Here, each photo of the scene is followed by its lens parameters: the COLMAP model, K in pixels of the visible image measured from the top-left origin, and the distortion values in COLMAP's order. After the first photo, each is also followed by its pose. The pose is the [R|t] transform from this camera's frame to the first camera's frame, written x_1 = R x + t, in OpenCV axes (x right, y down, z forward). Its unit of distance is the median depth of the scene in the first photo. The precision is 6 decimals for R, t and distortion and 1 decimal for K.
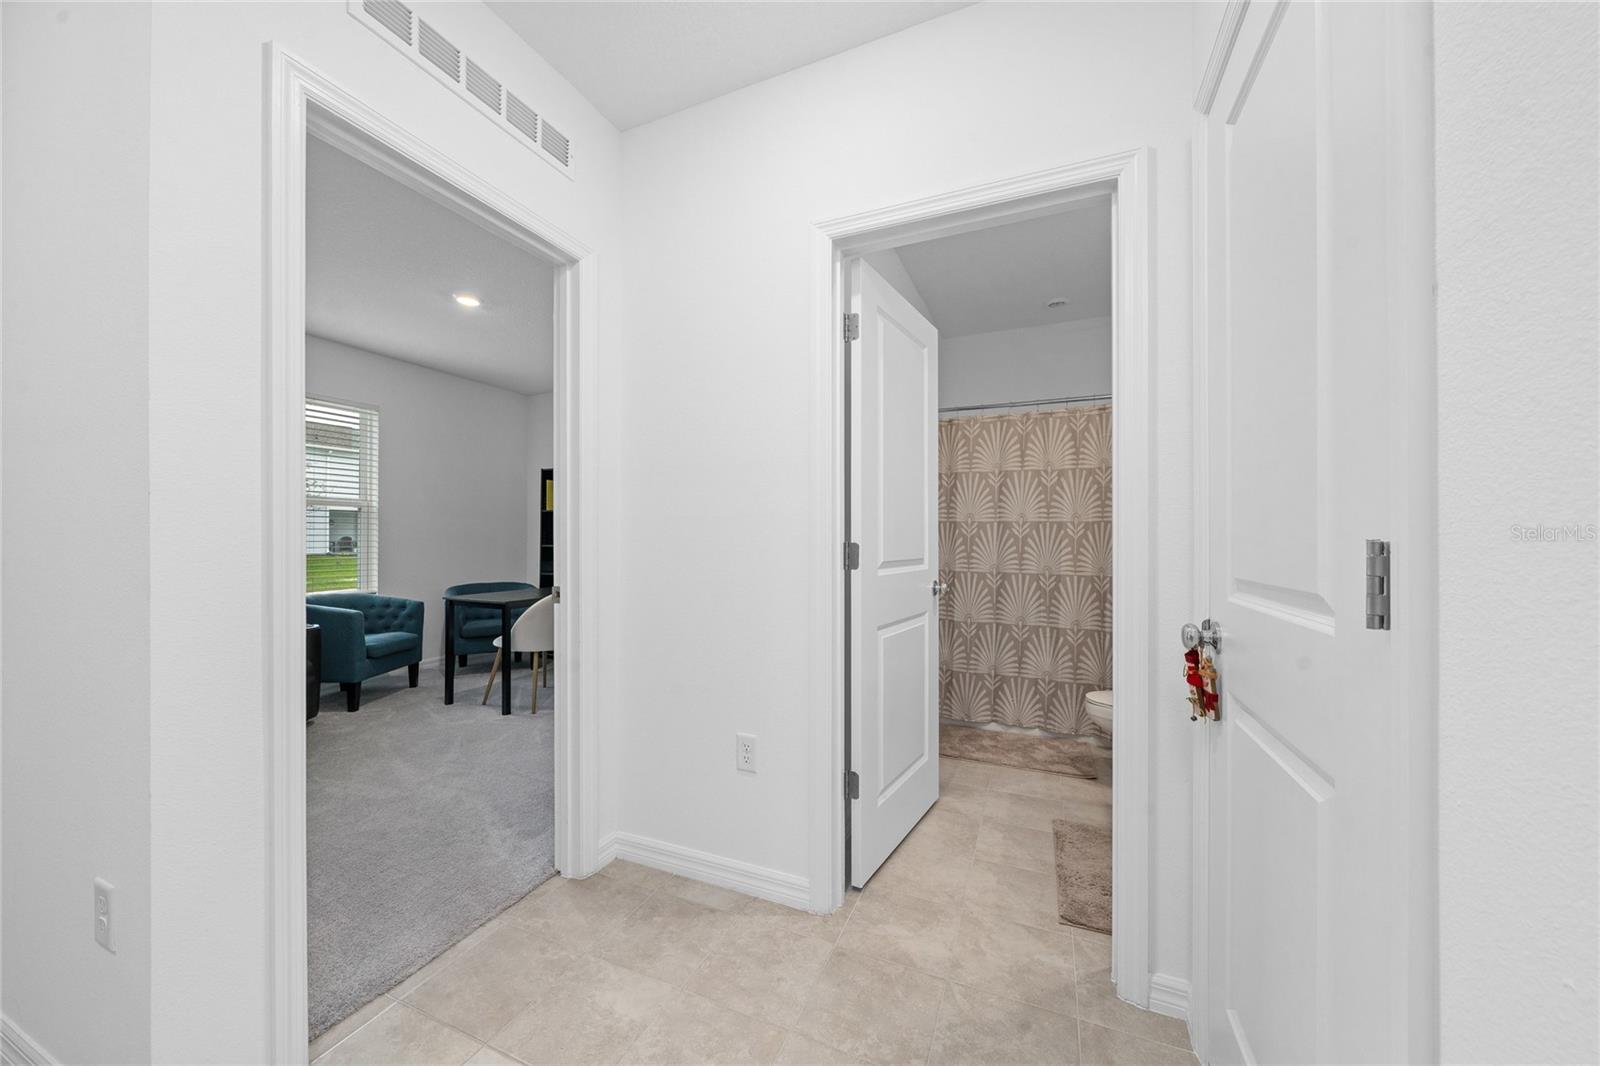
lens RADIAL K [[567.7, 0, 804.7], [0, 567.7, 530.7], [0, 0, 1]] dist [-0.000509, -0.000061]
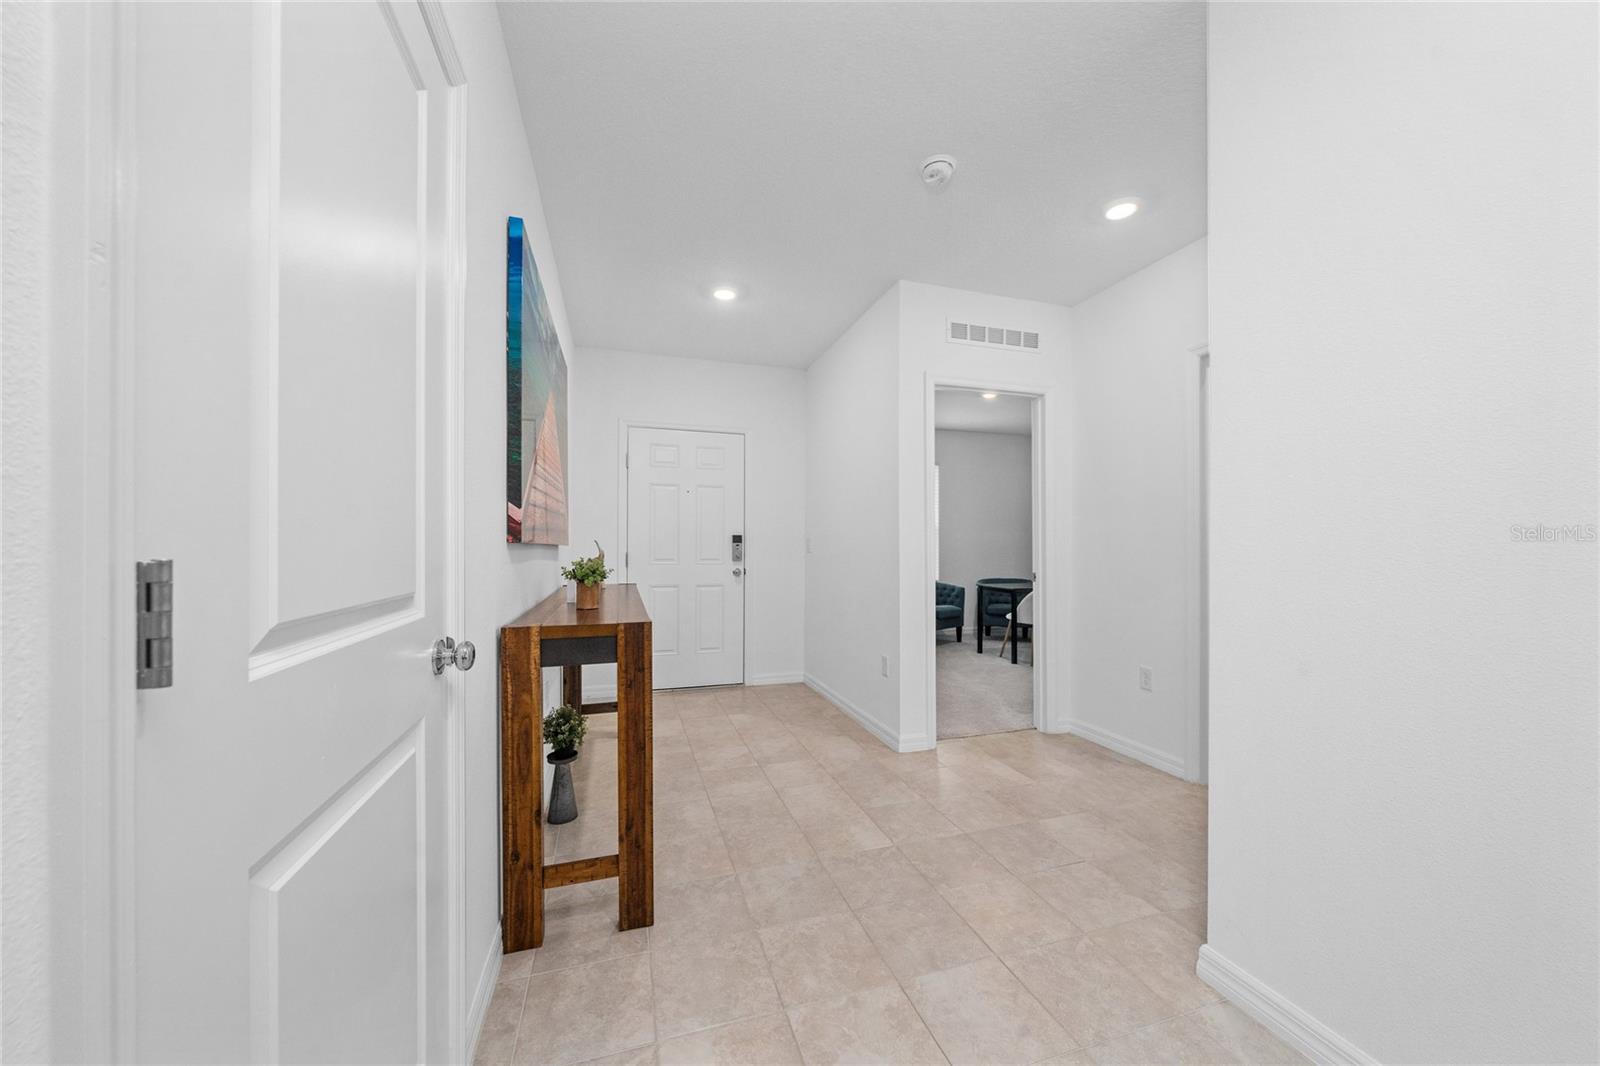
lens RADIAL K [[567.7, 0, 795.3], [0, 567.7, 539.0], [0, 0, 1]] dist [-0.000509, -0.000061]
pose [[0.646755, -0.005139, -0.762680, 0.238258], [0.002487, 0.999986, -0.004629, -0.001725], [0.762694, 0.001097, 0.646759, -0.398612]]
